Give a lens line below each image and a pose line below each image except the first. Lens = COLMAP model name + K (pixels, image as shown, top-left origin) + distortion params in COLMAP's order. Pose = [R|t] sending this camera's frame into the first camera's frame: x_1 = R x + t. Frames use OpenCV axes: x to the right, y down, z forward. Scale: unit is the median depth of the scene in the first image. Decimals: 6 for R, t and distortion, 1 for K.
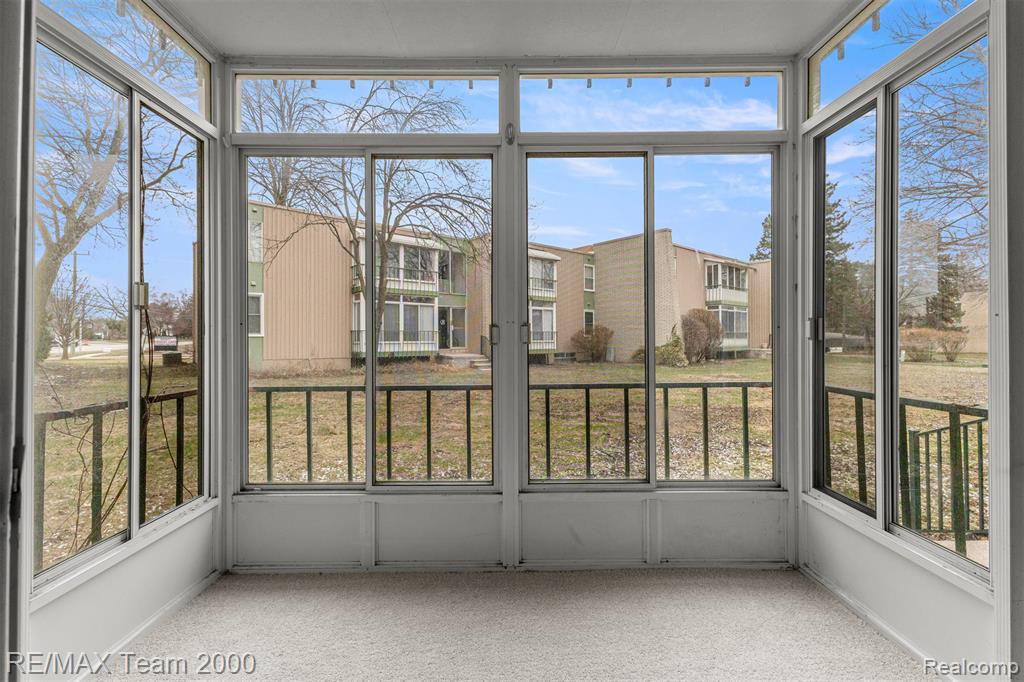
lens RADIAL K [[439.2, 0, 512.0], [0, 439.2, 341.0], [0, 0, 1]] dist [0.009555, 0.000239]
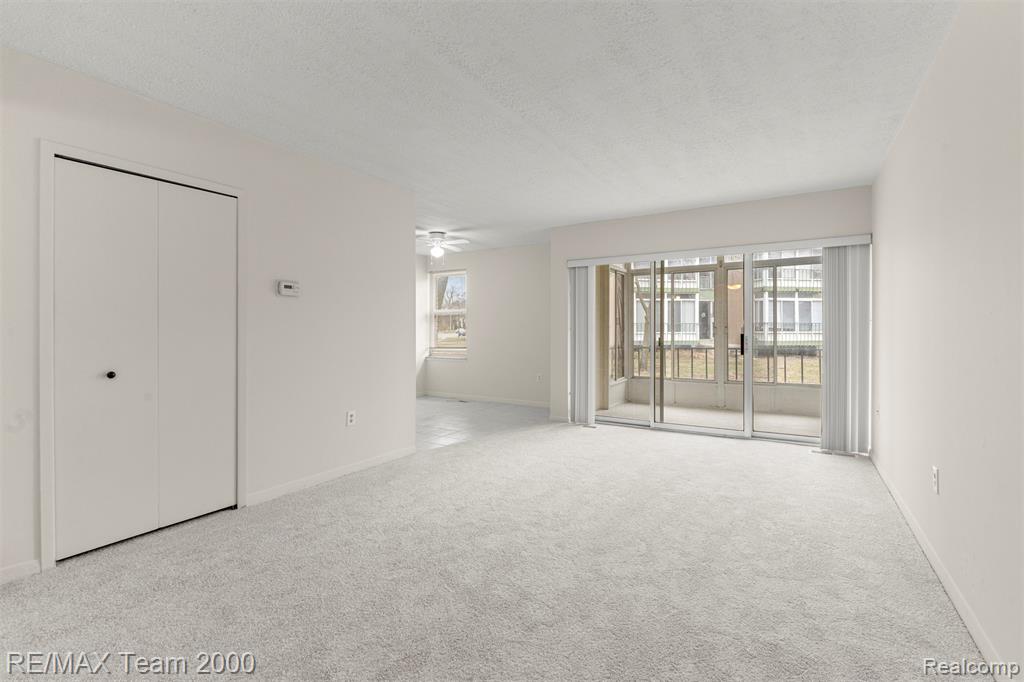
lens RADIAL K [[472.9, 0, 505.0], [0, 472.9, 331.8], [0, 0, 1]] dist [-0.002618, 0.000159]
pose [[0.847904, 0.003012, -0.530141, 0.053065], [-0.002493, 0.999995, 0.001695, -0.001002], [0.530144, -0.000116, 0.847908, -0.291705]]
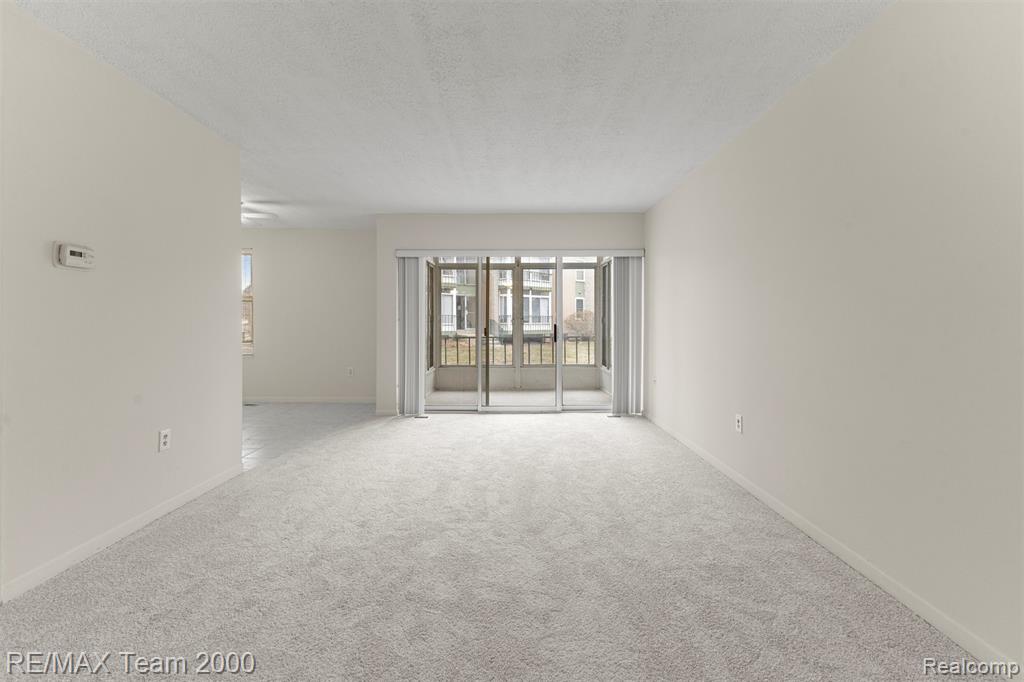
lens RADIAL K [[456.8, 0, 517.3], [0, 456.8, 325.0], [0, 0, 1]] dist [0.010344, 0.000269]
pose [[0.999970, 0.002534, 0.007284, -0.004000], [-0.002563, 0.999989, 0.003898, -0.000384], [-0.007274, -0.003916, 0.999966, -0.300692]]
